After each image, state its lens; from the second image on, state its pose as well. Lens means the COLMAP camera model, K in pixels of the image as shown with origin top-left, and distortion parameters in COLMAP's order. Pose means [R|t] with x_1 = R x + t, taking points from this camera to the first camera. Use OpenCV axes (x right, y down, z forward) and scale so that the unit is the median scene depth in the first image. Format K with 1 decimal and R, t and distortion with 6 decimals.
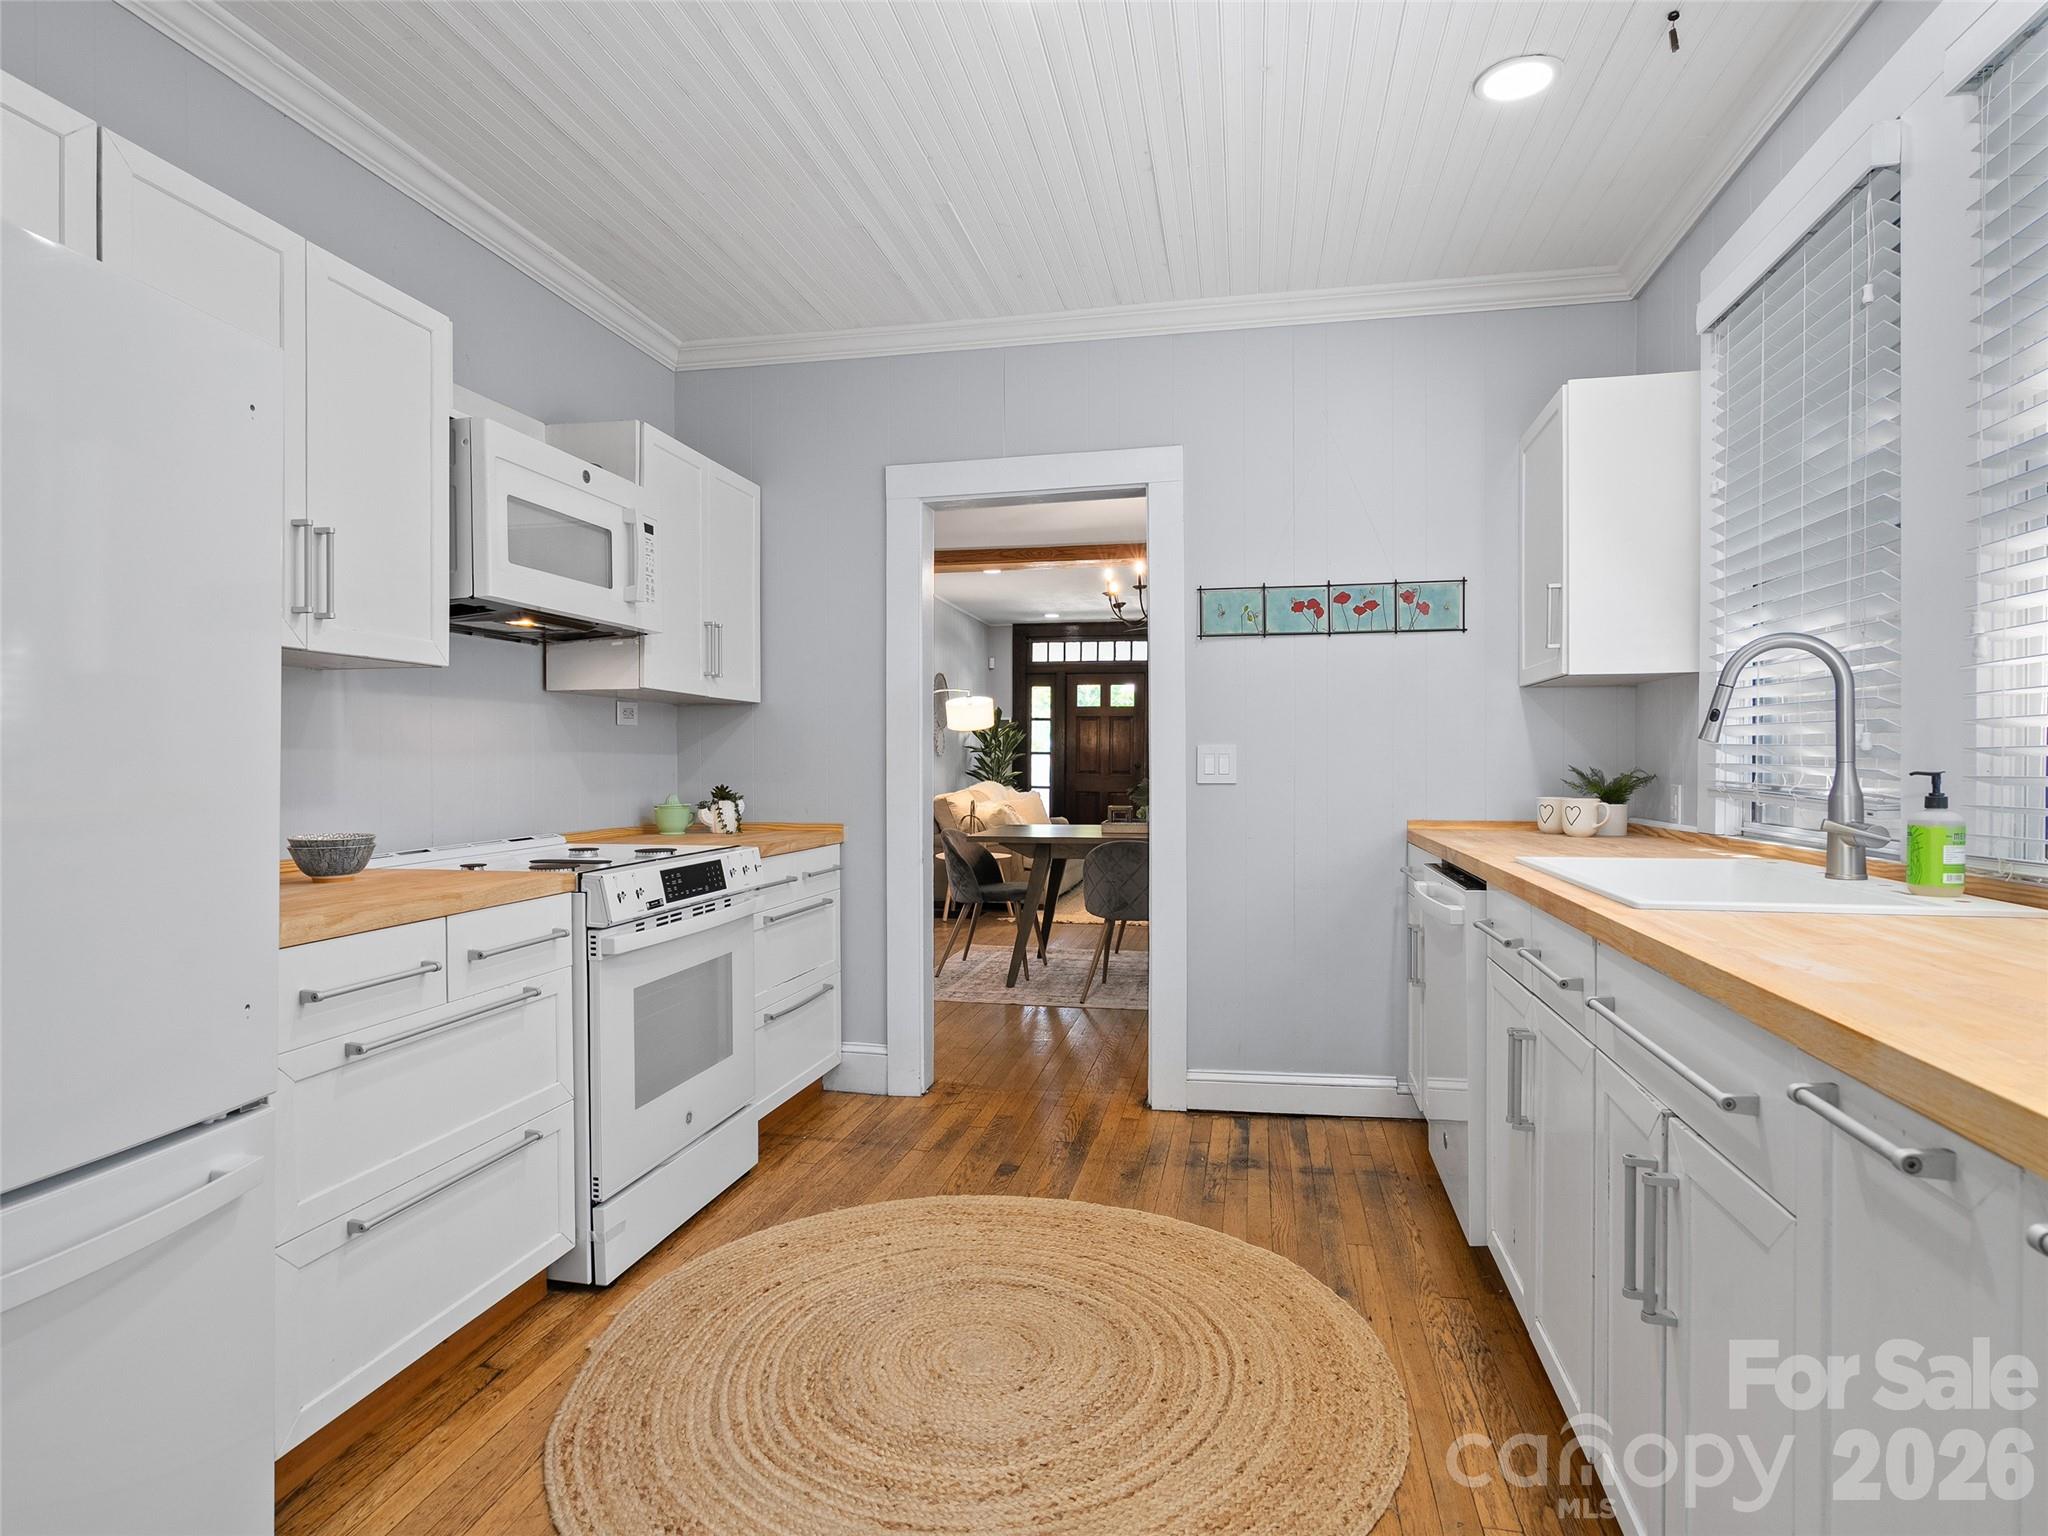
lens RADIAL K [[1151.7, 0, 1024.0], [0, 1151.7, 768.0], [0, 0, 1]] dist [0.003024, 0.000735]
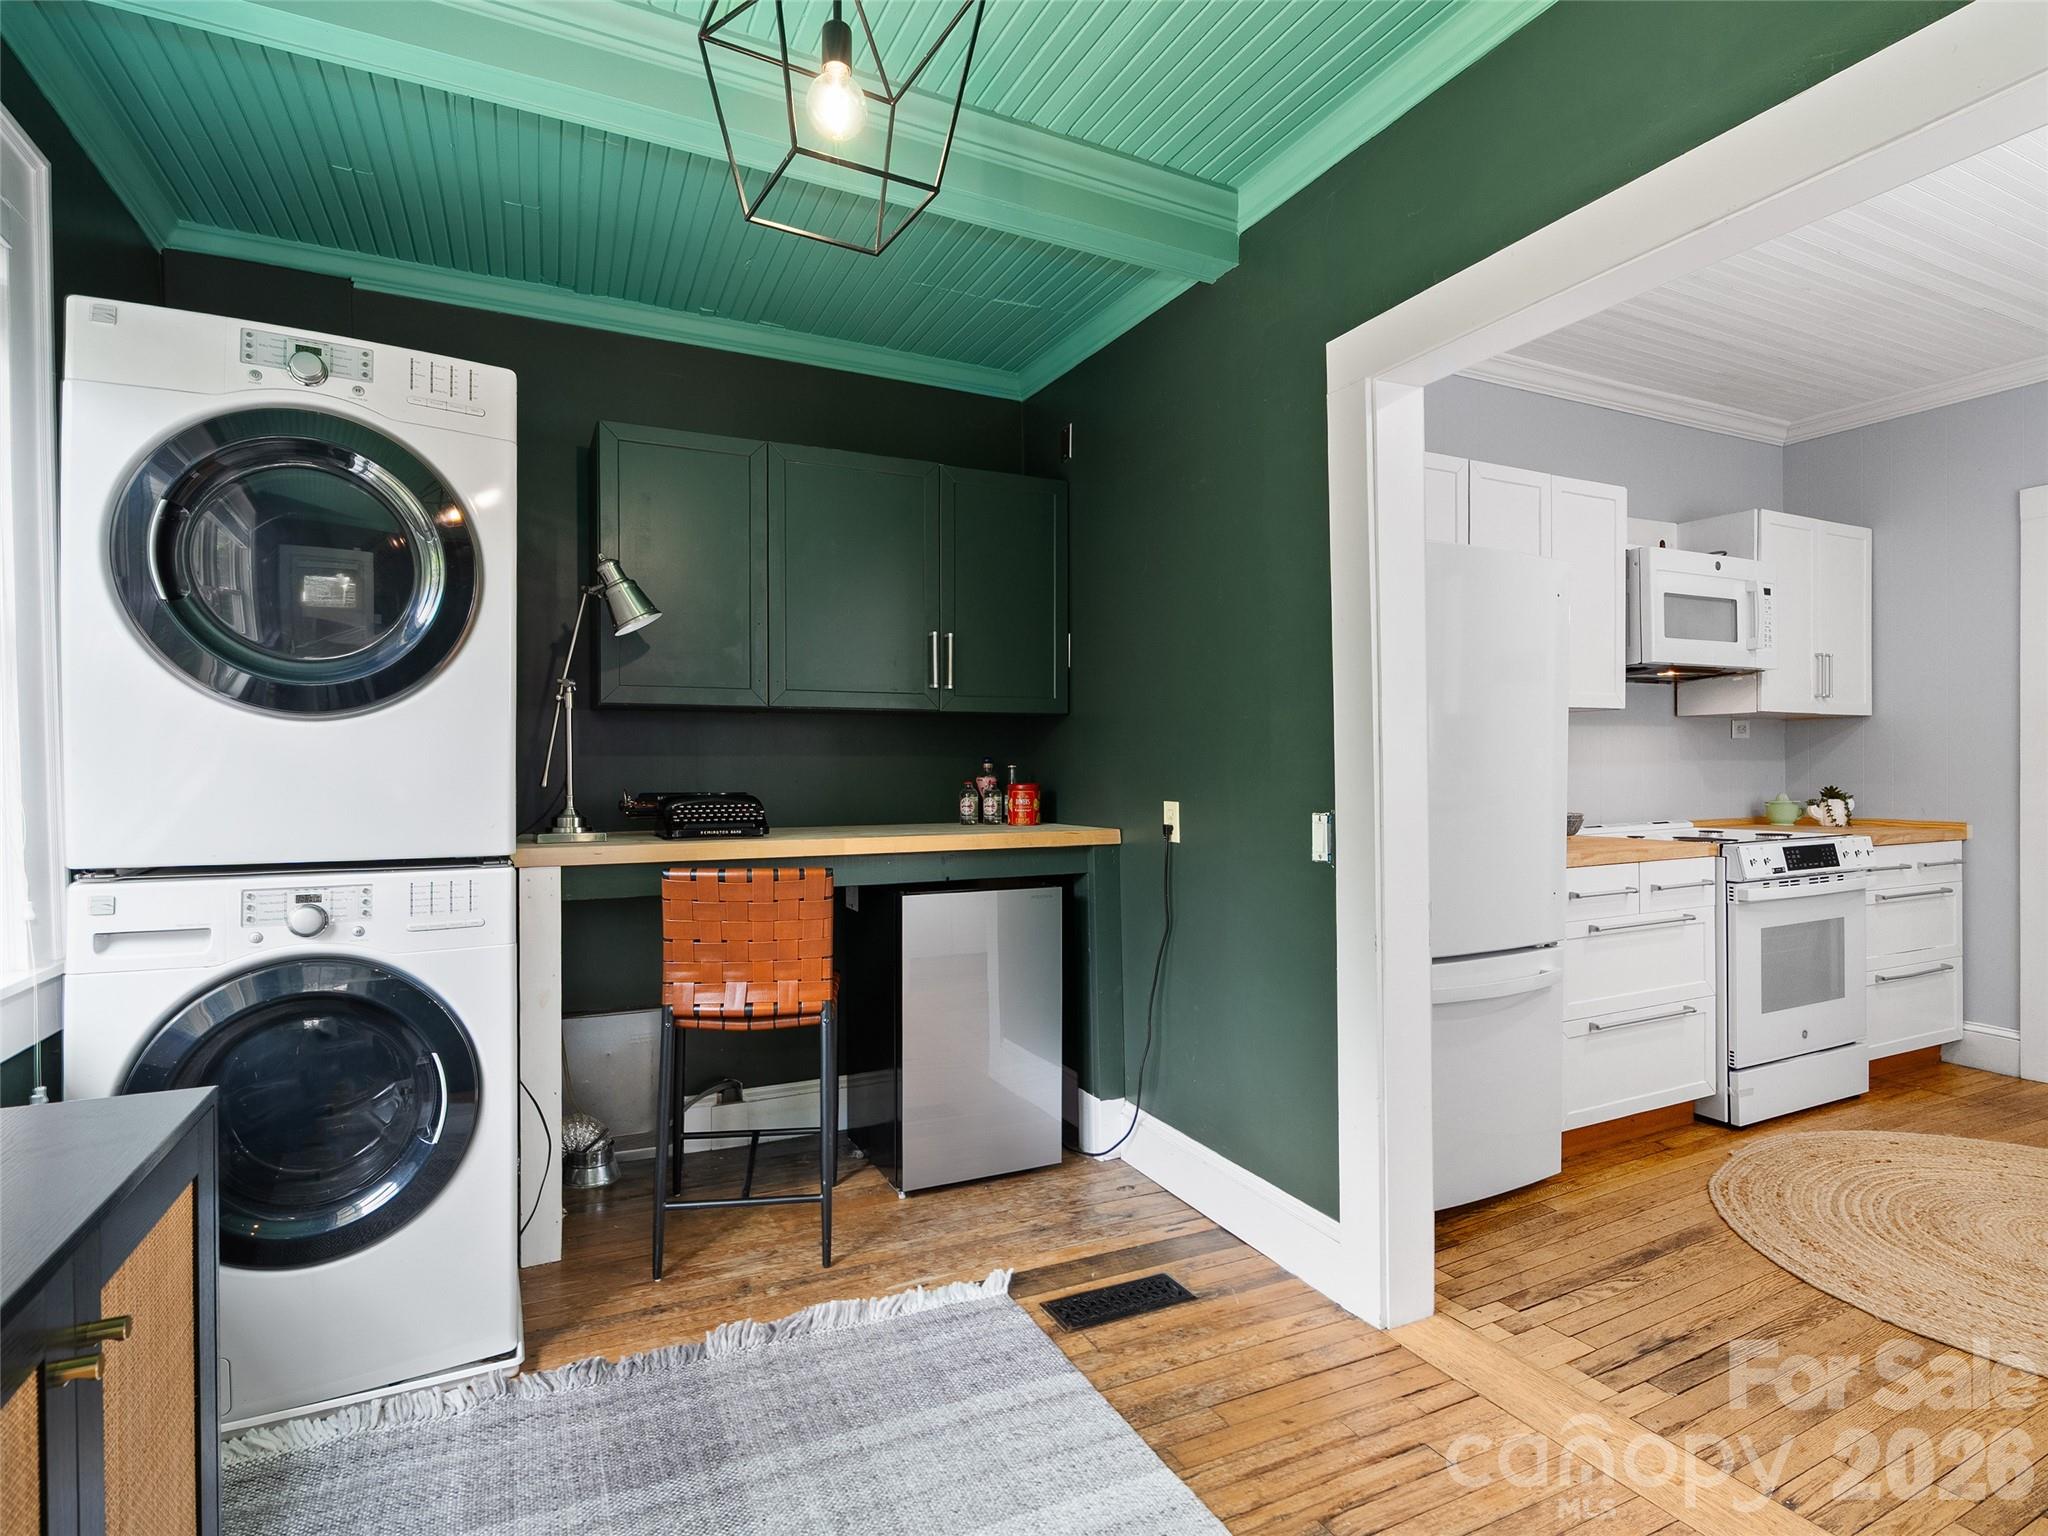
lens RADIAL K [[1029.2, 0, 1015.2], [0, 1029.2, 772.4], [0, 0, 1]] dist [-0.015158, 0.006134]
pose [[0.606282, 0.003310, -0.795243, 0.095537], [0.000752, 0.999989, 0.004736, -0.007161], [0.795249, -0.003469, 0.606273, -0.445406]]
